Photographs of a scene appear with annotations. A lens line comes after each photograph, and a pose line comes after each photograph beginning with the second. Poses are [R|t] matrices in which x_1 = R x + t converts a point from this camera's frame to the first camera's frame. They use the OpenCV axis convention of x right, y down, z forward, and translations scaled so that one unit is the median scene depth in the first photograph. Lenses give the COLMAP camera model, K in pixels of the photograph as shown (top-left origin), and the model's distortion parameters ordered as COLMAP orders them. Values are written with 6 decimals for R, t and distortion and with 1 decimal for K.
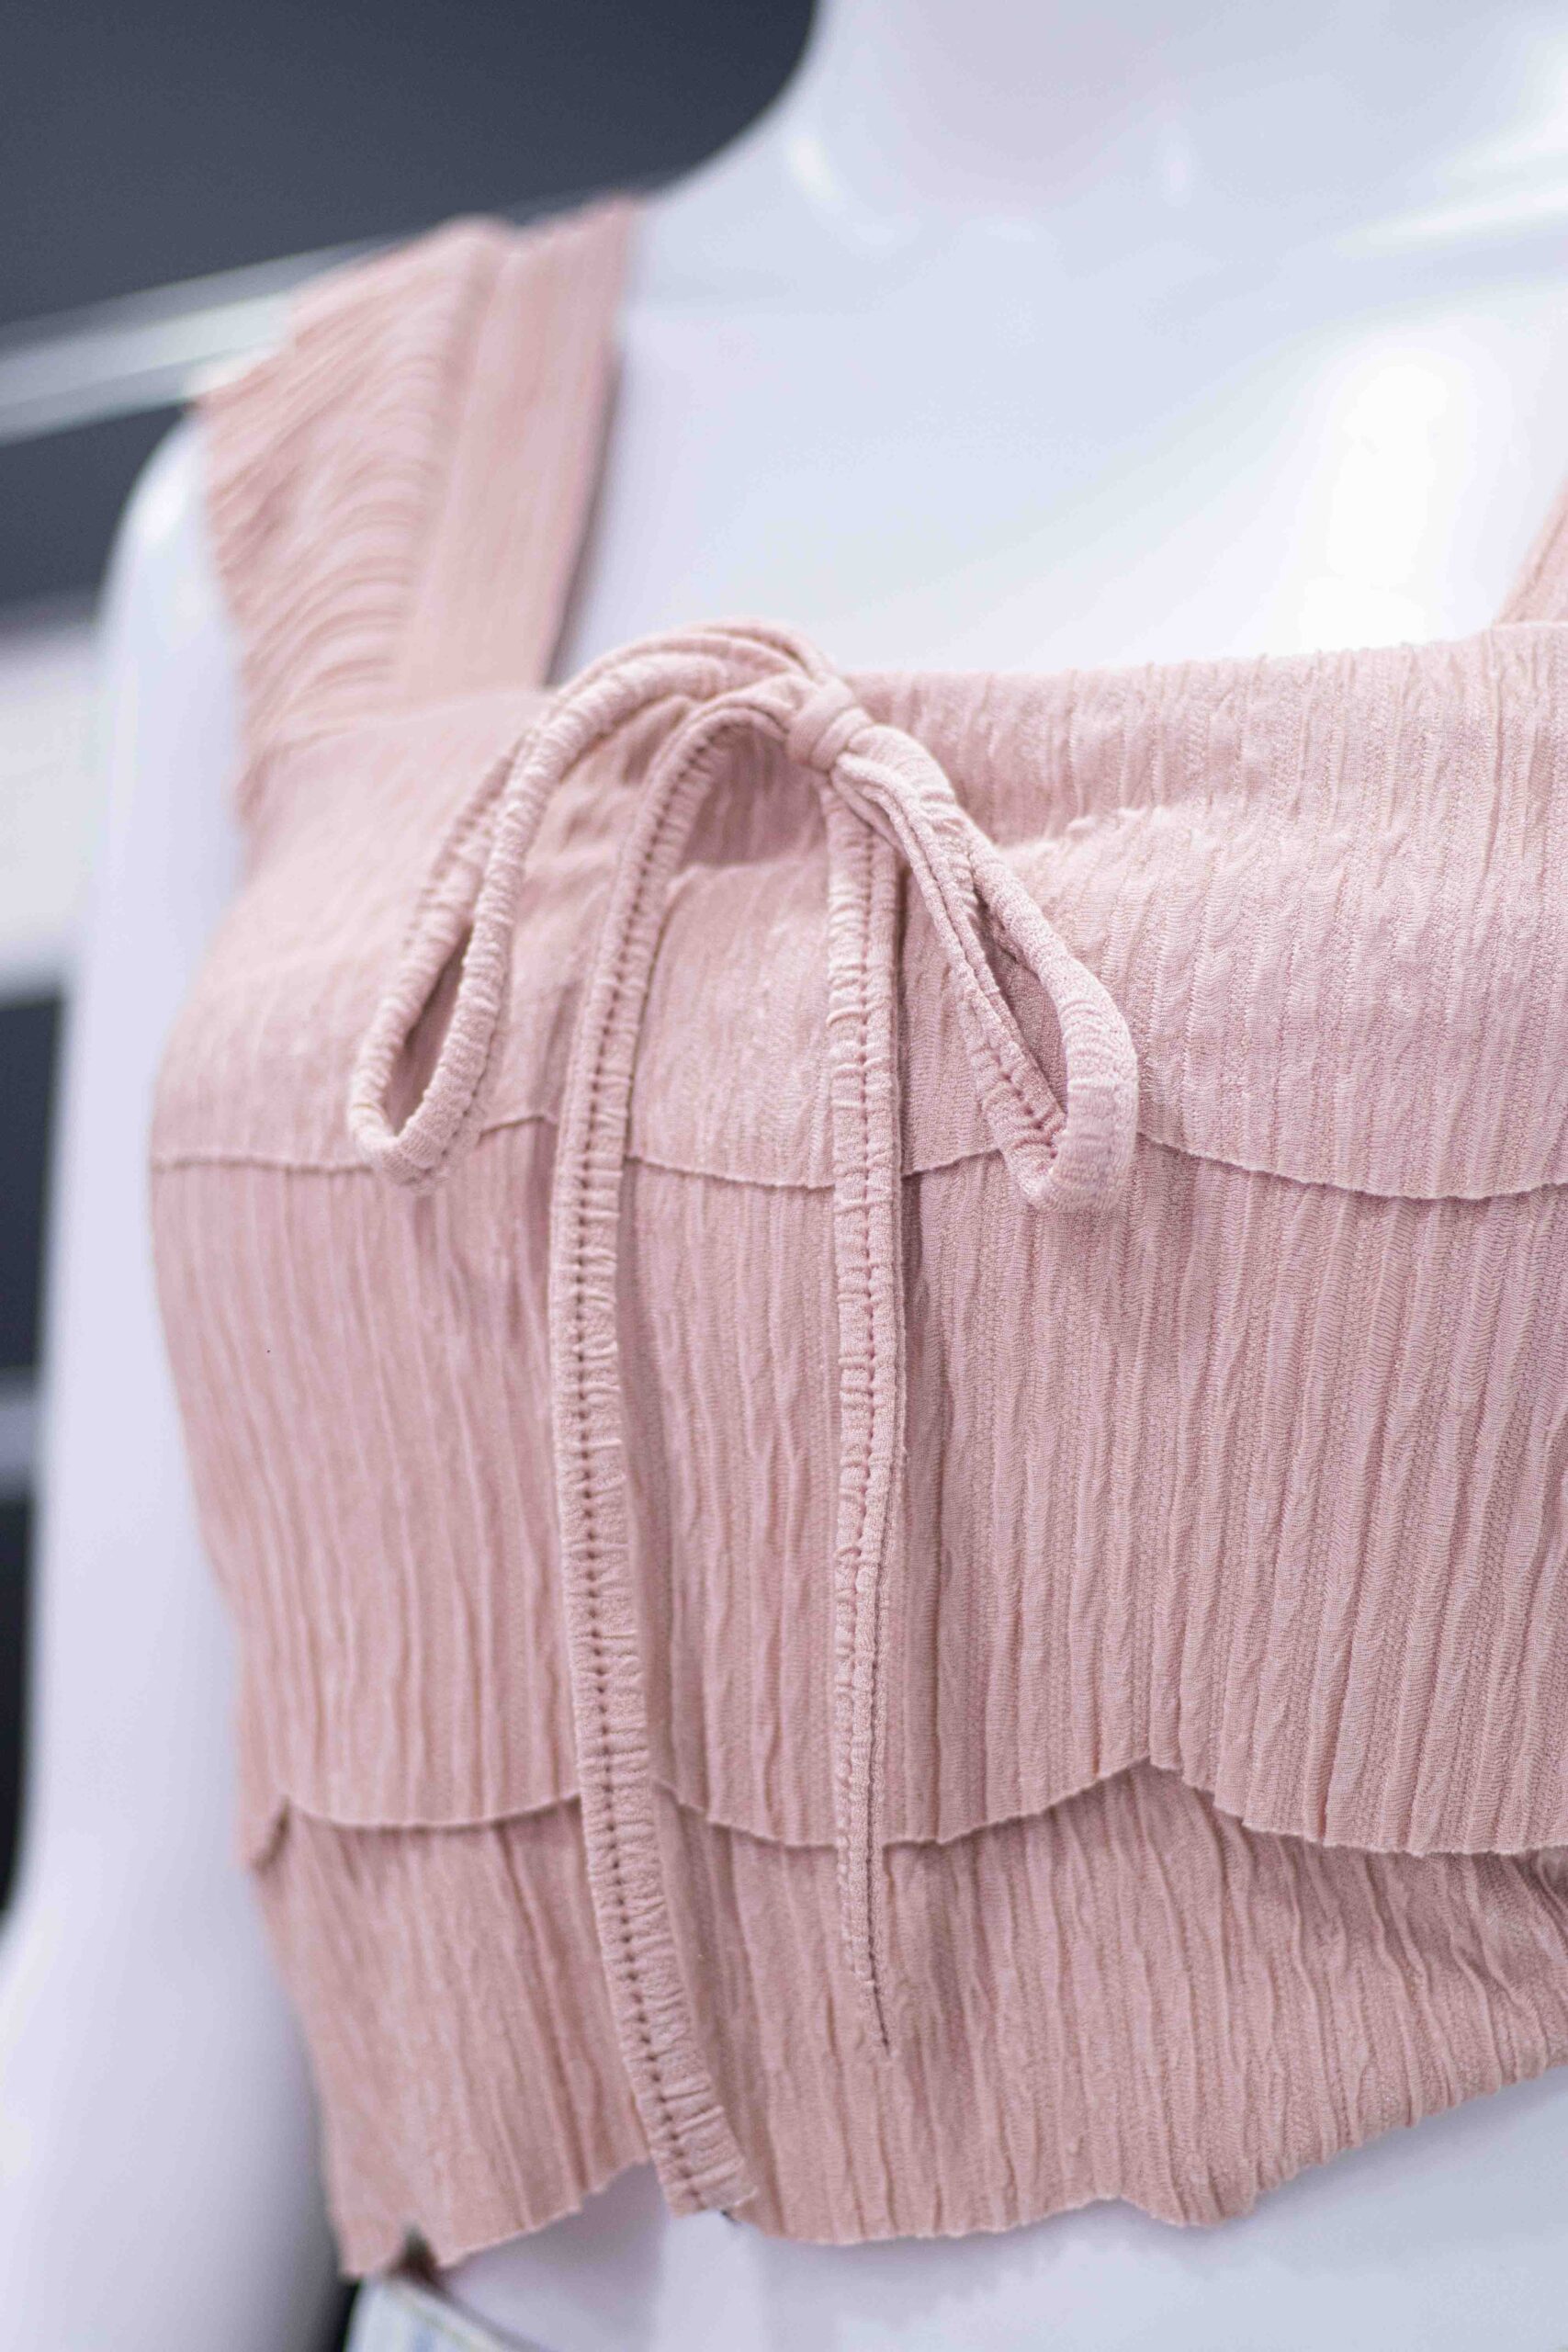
lens RADIAL K [[5653.6, 0, 784.0], [0, 5653.6, 1176.0], [0, 0, 1]] dist [-0.166841, 0.105761]
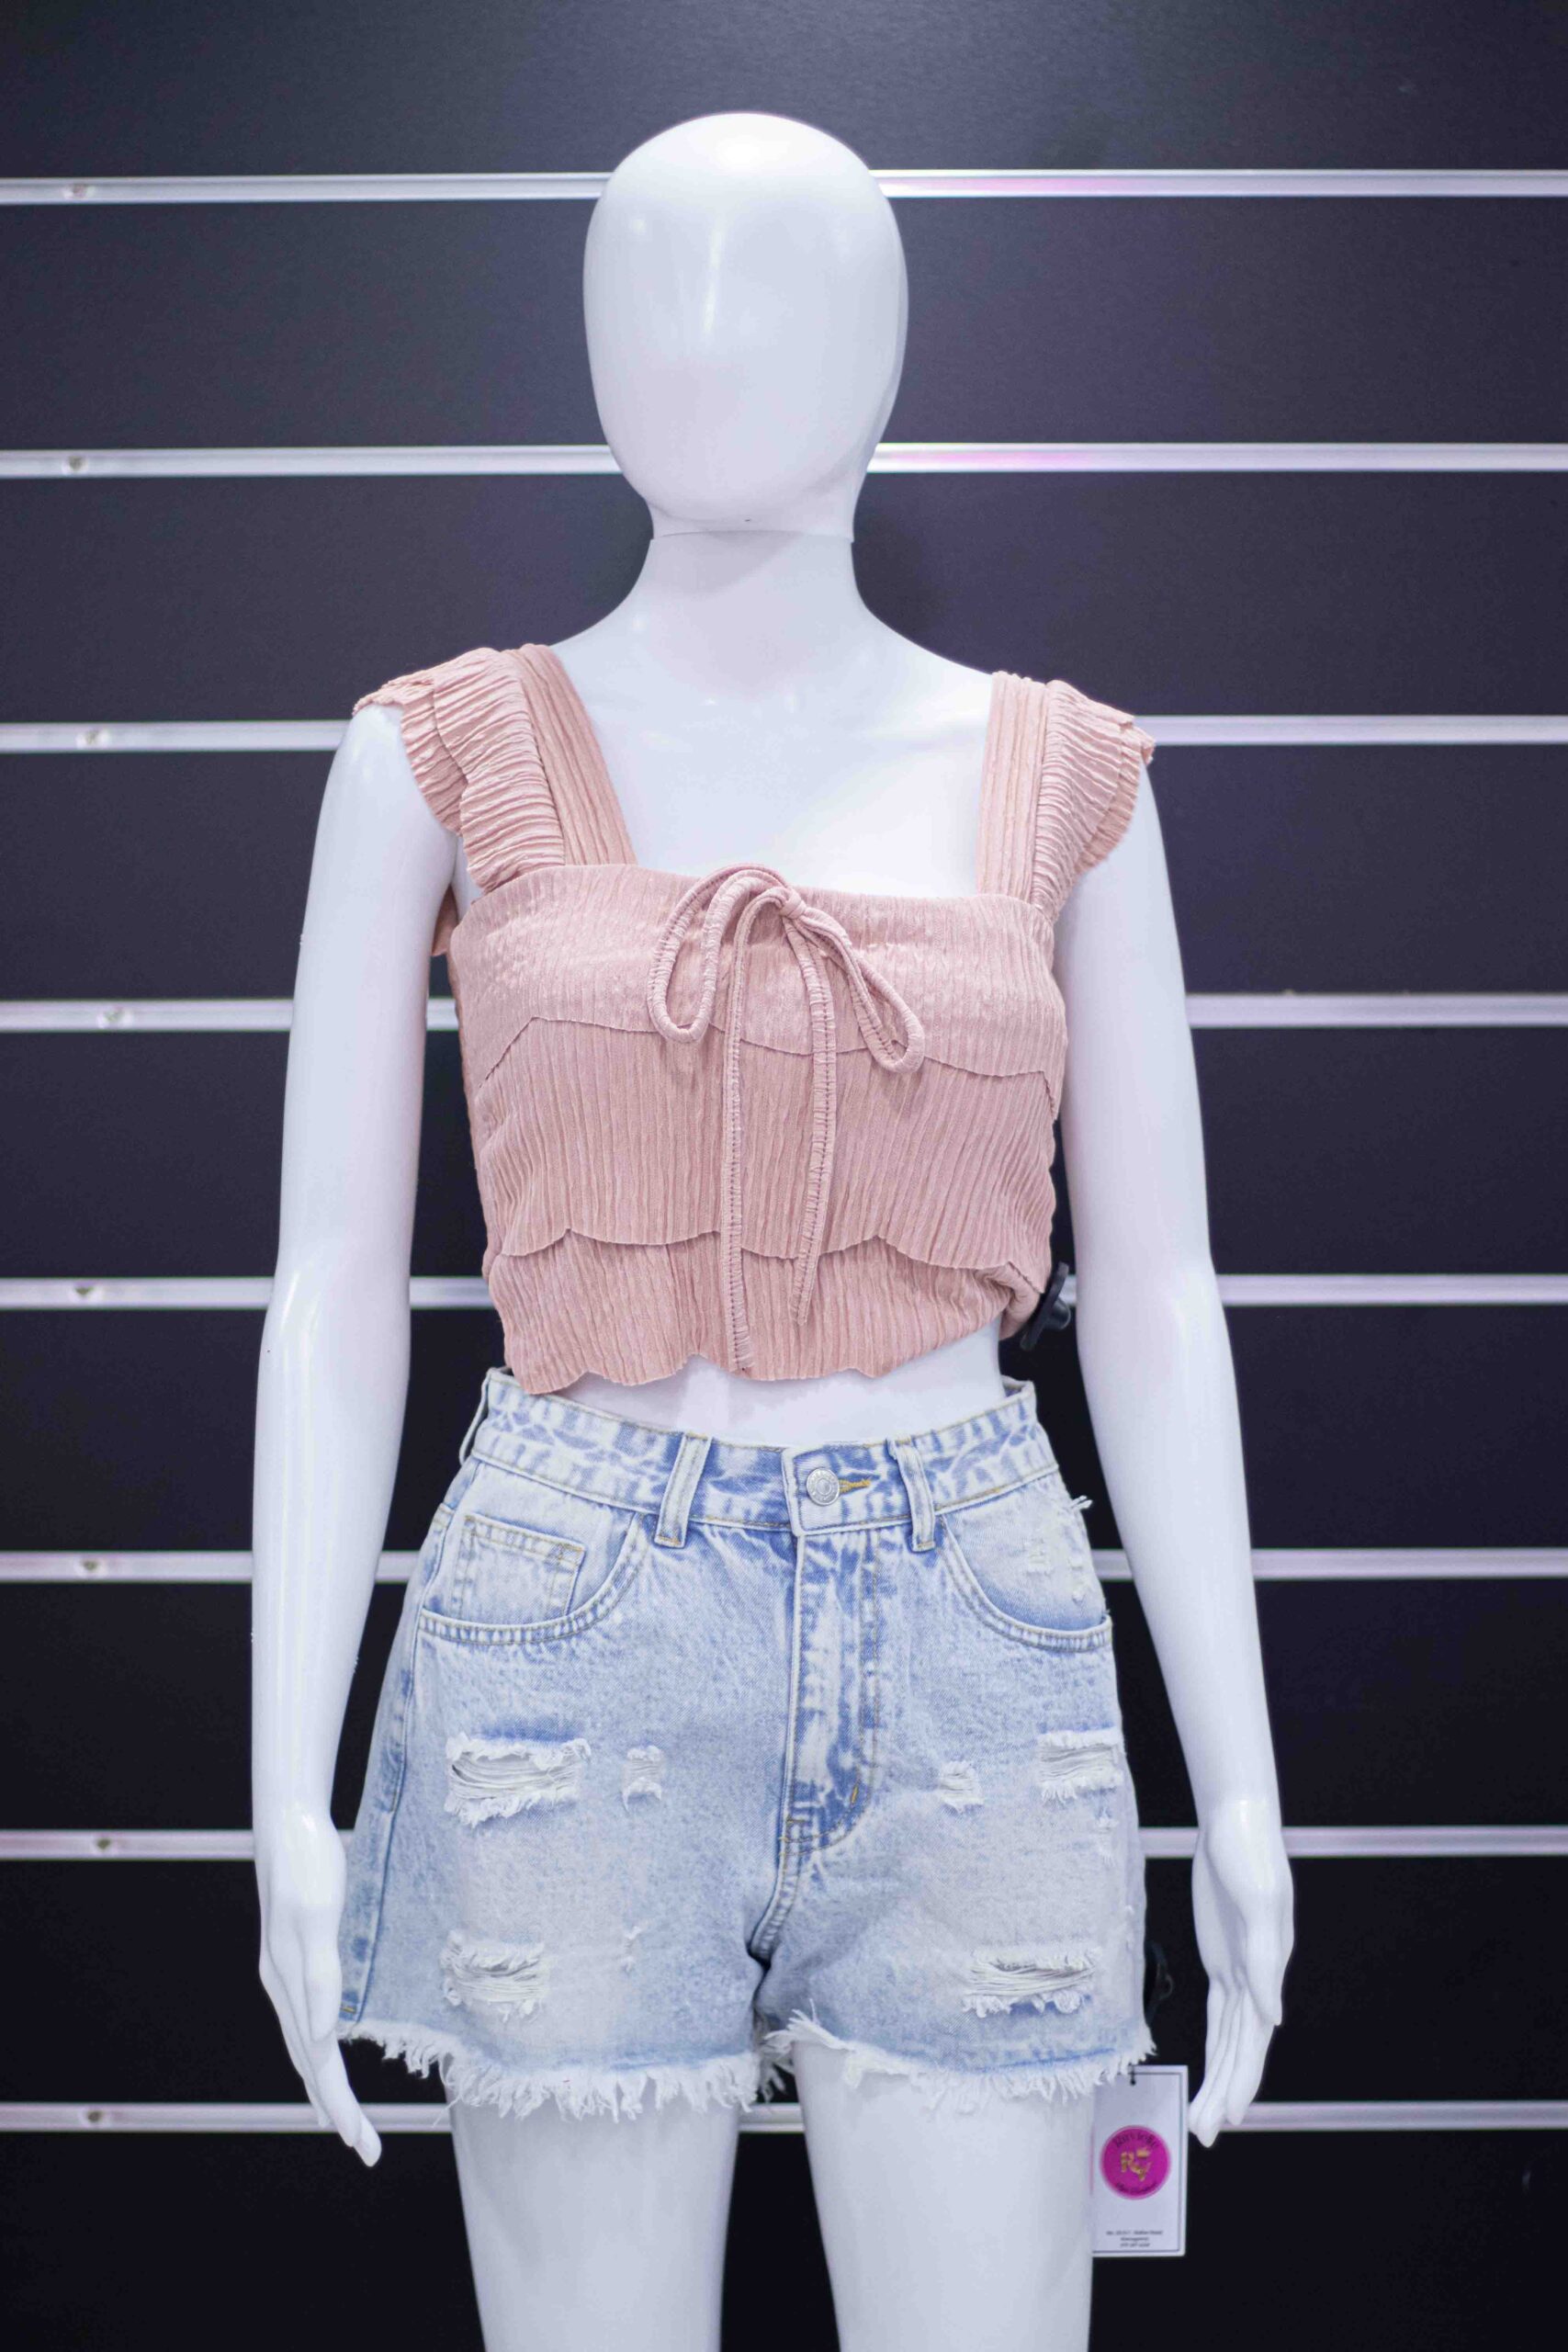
lens RADIAL K [[5653.6, 0, 784.0], [0, 5653.6, 1176.0], [0, 0, 1]] dist [-0.166841, 0.105761]
pose [[0.844521, 0.053627, 0.532831, -1.729498], [-0.101842, 0.992899, 0.061486, -0.127124], [-0.525750, -0.106191, 0.843985, -1.739126]]
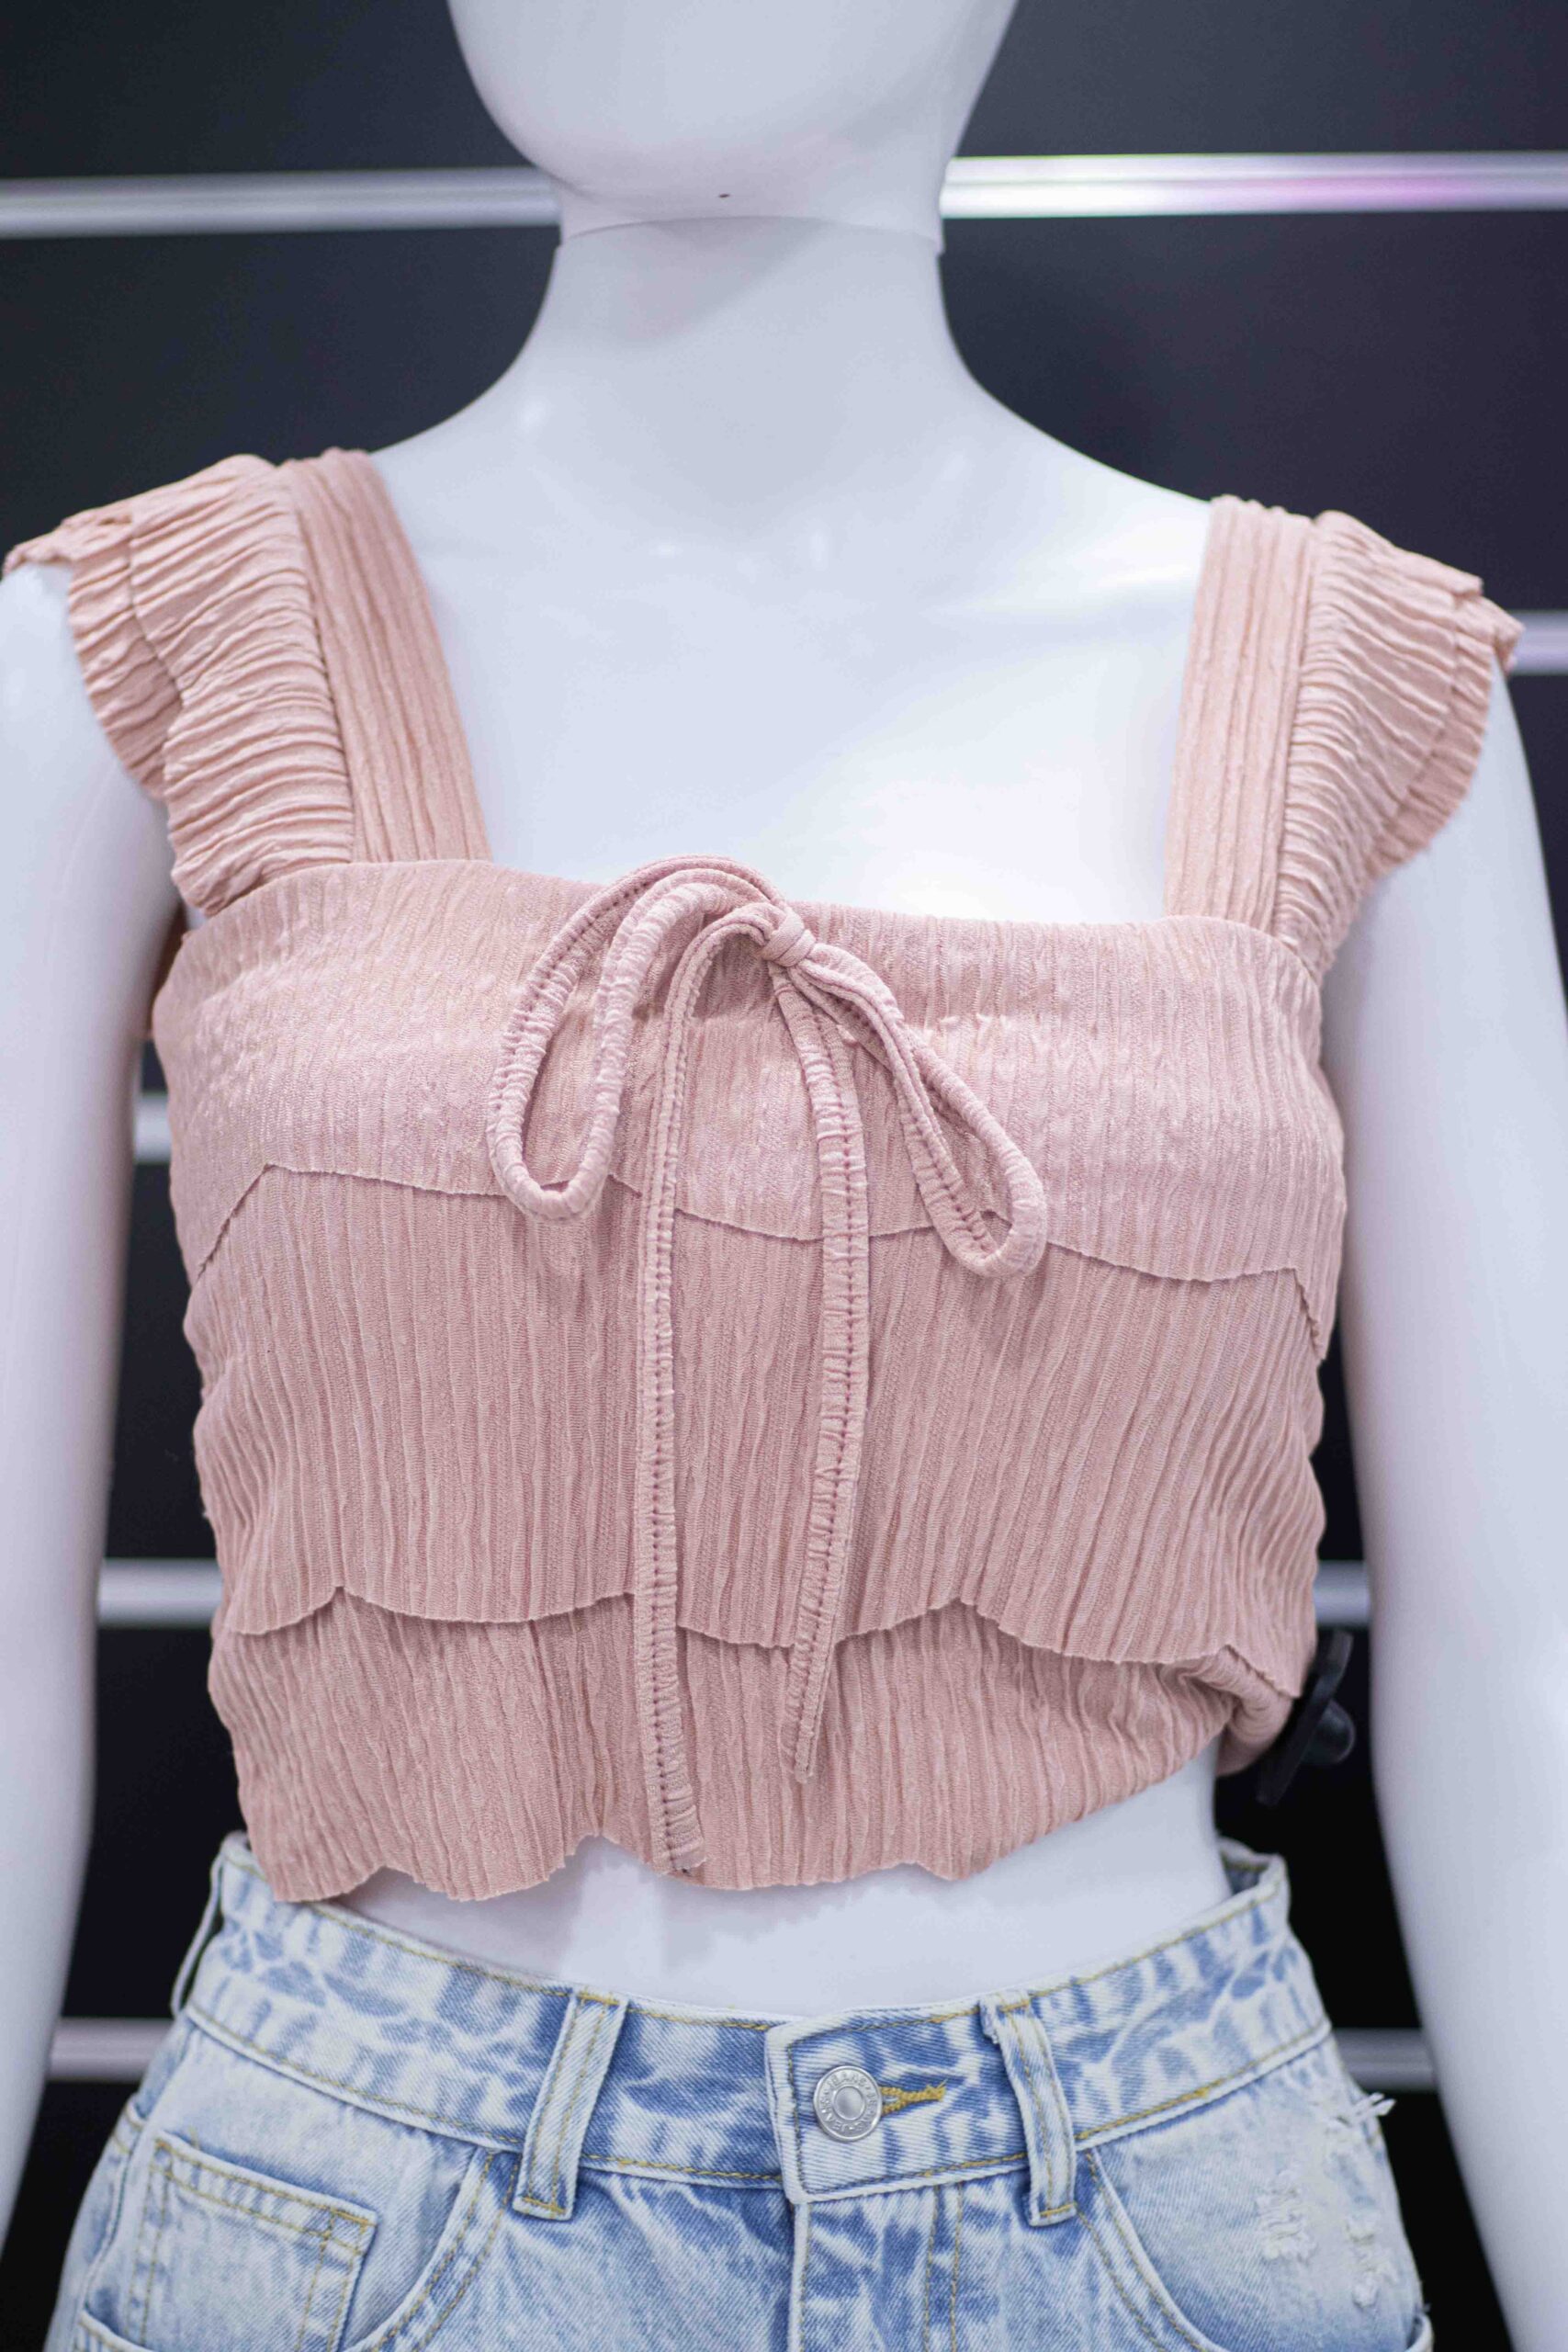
lens RADIAL K [[5653.6, 0, 784.0], [0, 5653.6, 1176.0], [0, 0, 1]] dist [-0.166841, 0.105761]
pose [[0.880609, 0.057301, 0.470366, -0.757343], [-0.096993, 0.993441, 0.060565, -0.113018], [-0.463811, -0.098957, 0.880390, -0.410679]]
